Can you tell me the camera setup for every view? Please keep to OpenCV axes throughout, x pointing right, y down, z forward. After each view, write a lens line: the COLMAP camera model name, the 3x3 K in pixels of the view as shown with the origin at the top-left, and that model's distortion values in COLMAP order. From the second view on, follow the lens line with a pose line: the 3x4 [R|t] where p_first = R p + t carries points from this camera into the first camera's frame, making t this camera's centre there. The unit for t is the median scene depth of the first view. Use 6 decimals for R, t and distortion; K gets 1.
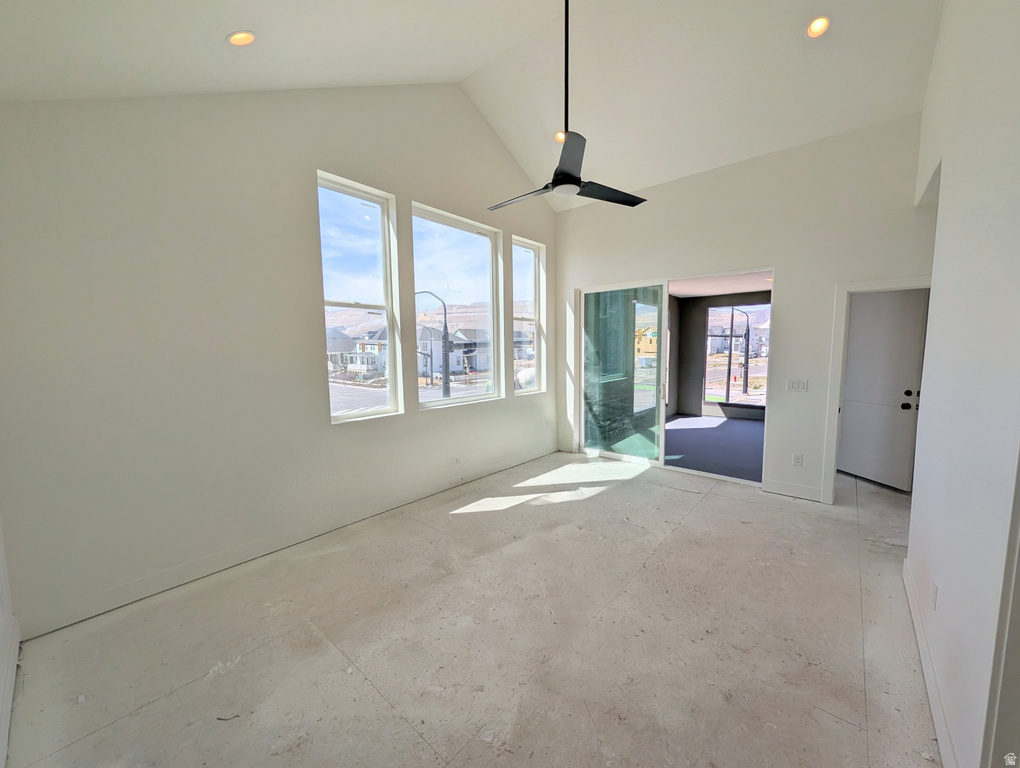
lens RADIAL K [[392.0, 0, 512.9], [0, 392.0, 383.0], [0, 0, 1]] dist [0.000657, 0.000331]
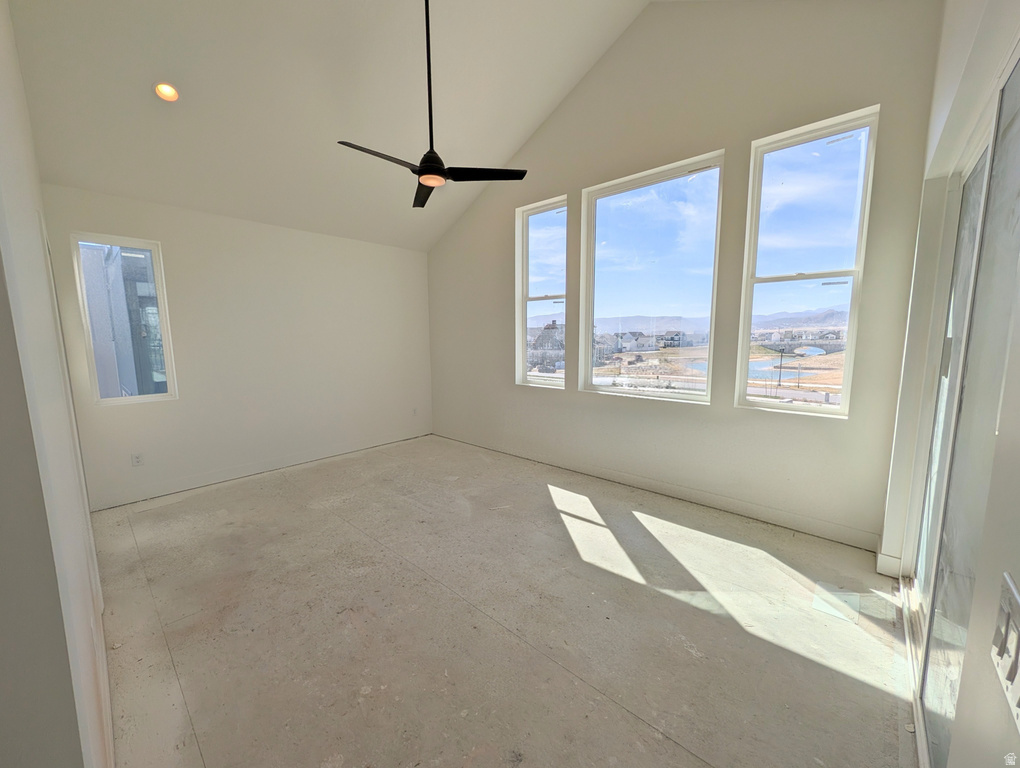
lens RADIAL K [[392.0, 0, 513.0], [0, 392.0, 387.4], [0, 0, 1]] dist [0.000657, 0.000331]
pose [[-0.025633, 0.142845, -0.989413, 0.895194], [-0.087169, 0.985649, 0.144560, -0.083736], [0.995864, 0.089951, -0.012814, 0.919745]]
